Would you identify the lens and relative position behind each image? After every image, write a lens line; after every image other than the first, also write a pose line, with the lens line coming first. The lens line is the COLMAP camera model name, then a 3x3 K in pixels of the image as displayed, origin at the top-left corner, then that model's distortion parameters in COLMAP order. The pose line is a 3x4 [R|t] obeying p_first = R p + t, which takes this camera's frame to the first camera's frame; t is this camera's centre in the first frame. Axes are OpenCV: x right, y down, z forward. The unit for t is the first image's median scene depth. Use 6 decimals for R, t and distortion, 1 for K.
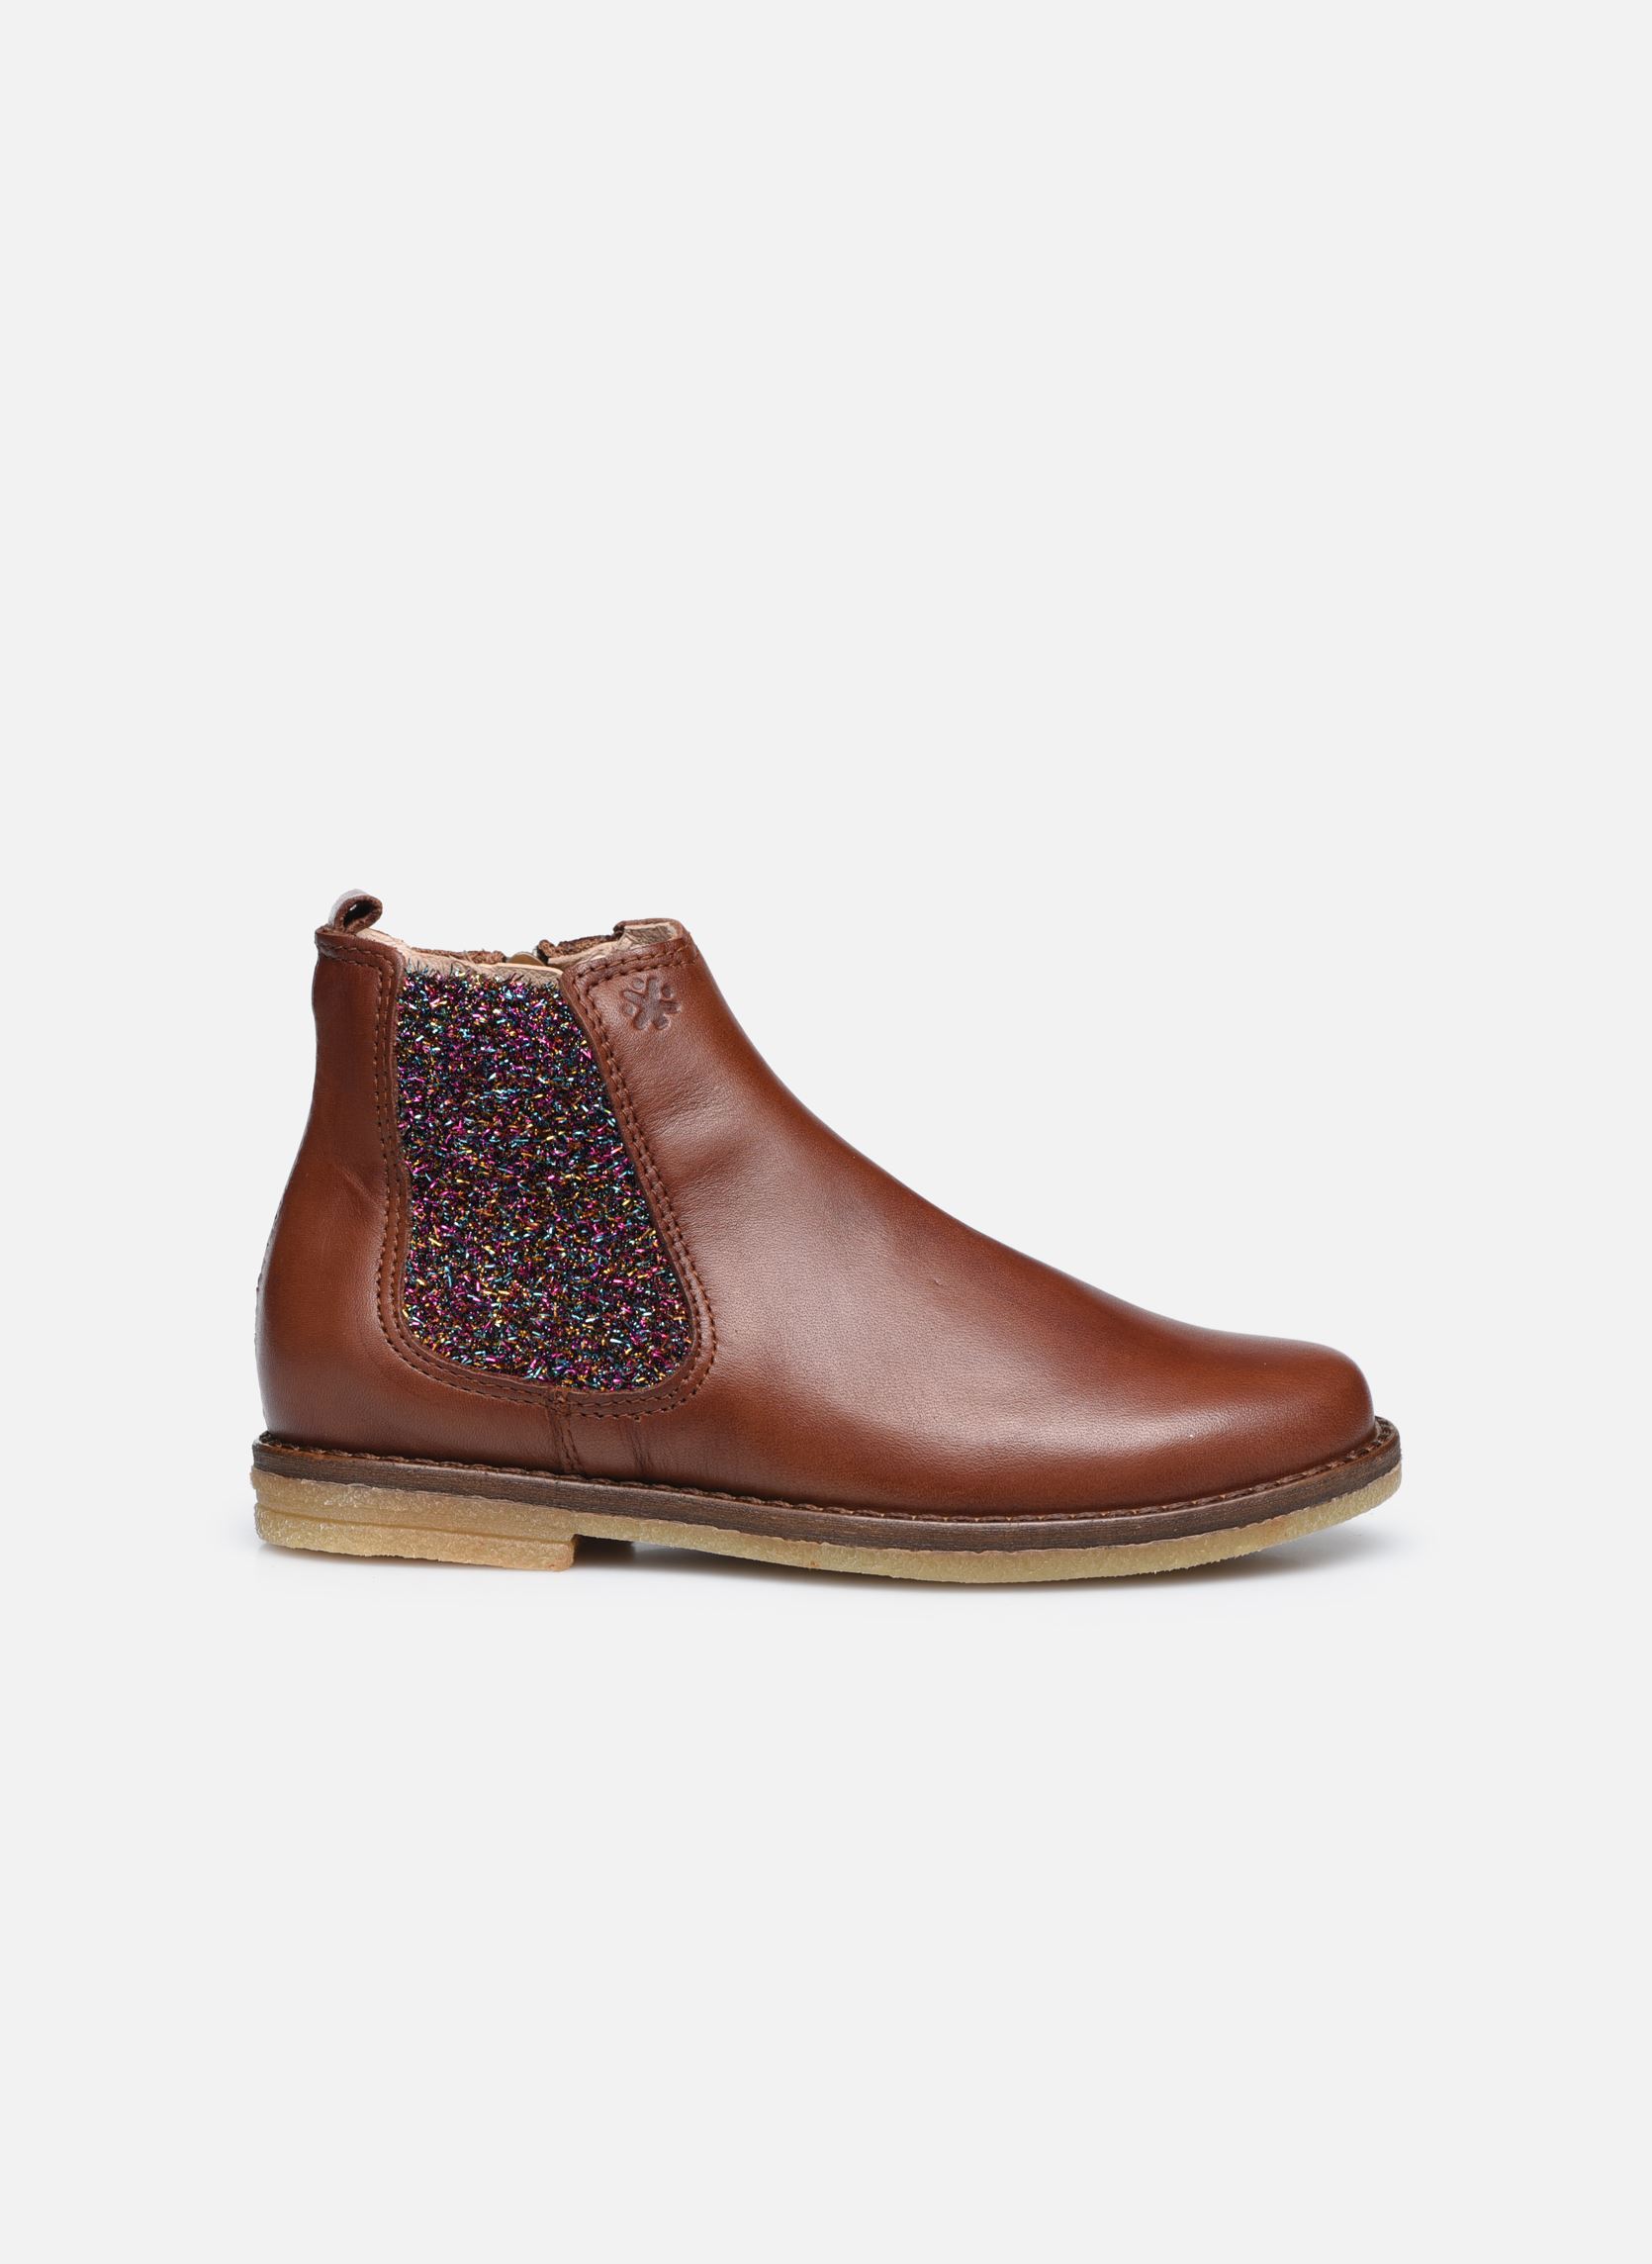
lens RADIAL K [[7256.5, 0, 825.2], [0, 7256.5, 1131.7], [0, 0, 1]] dist [0.070015, 0.000000]
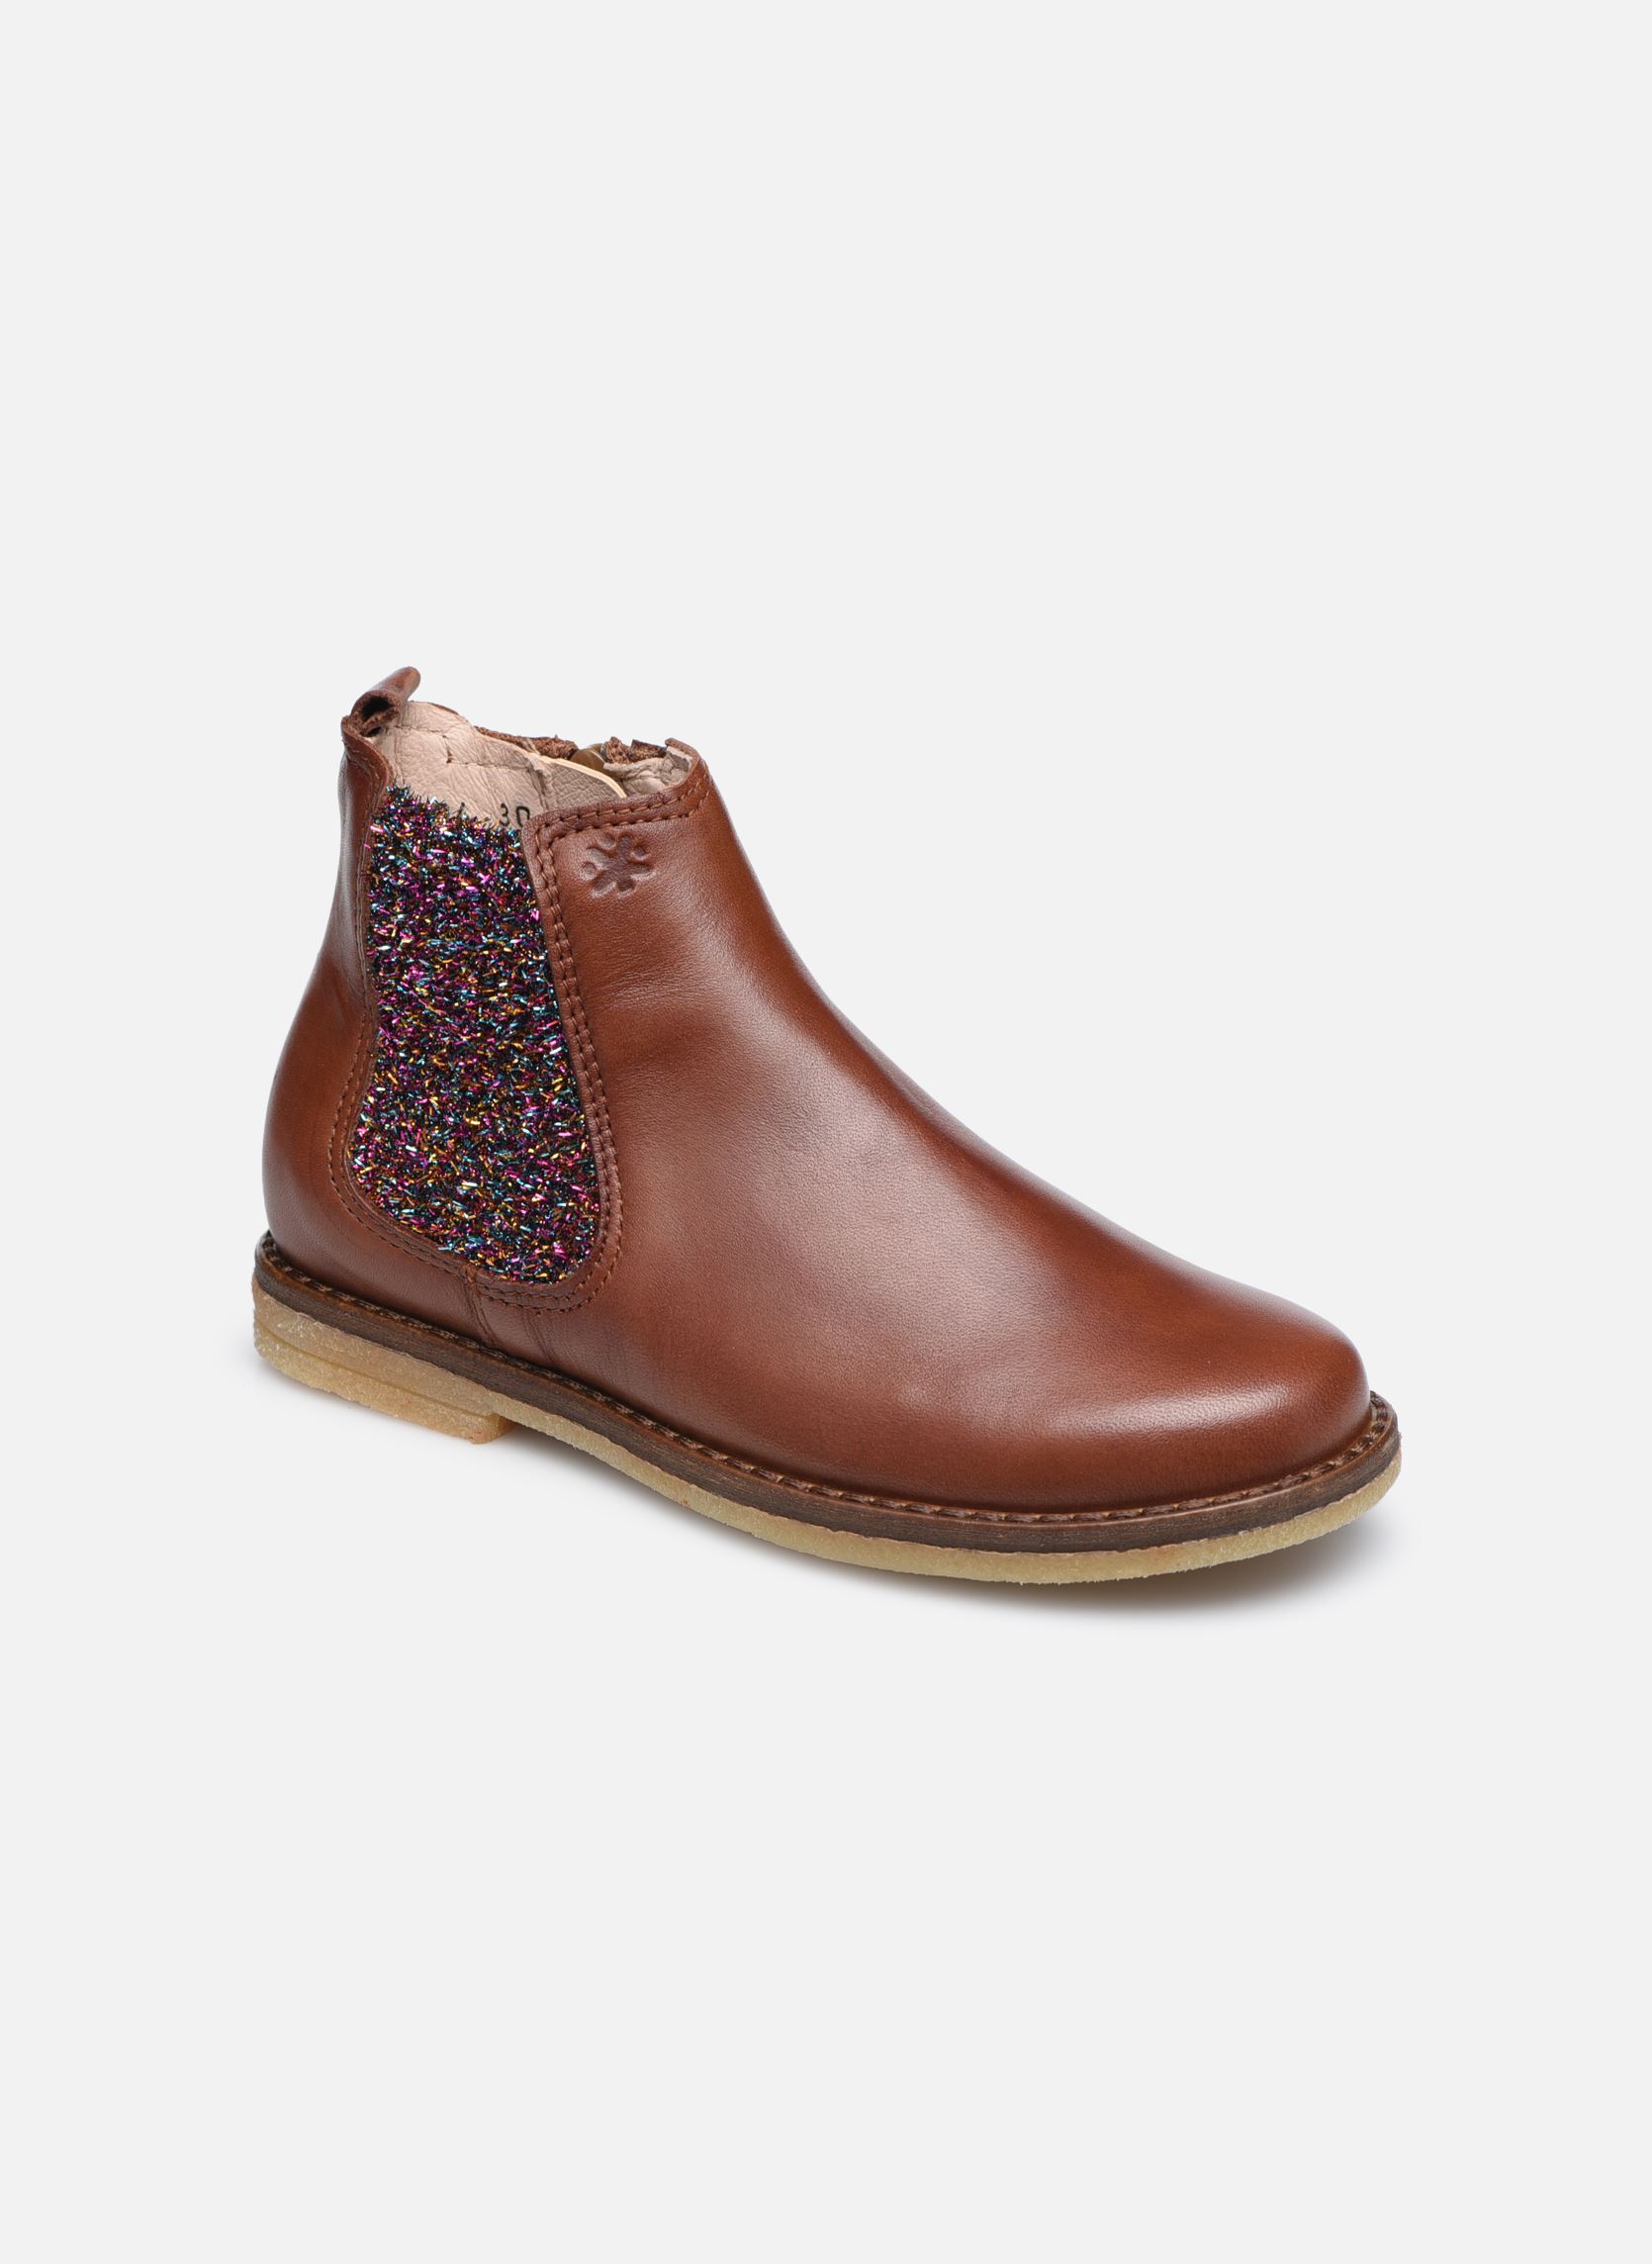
lens RADIAL K [[7256.5, 0, 826.3], [0, 7256.5, 1132.6], [0, 0, 1]] dist [0.070015, 0.000000]
pose [[0.823449, 0.198605, -0.531495, 0.493828], [-0.017965, 0.945394, 0.325434, -0.285666], [0.567105, -0.258430, 0.782052, 0.291861]]
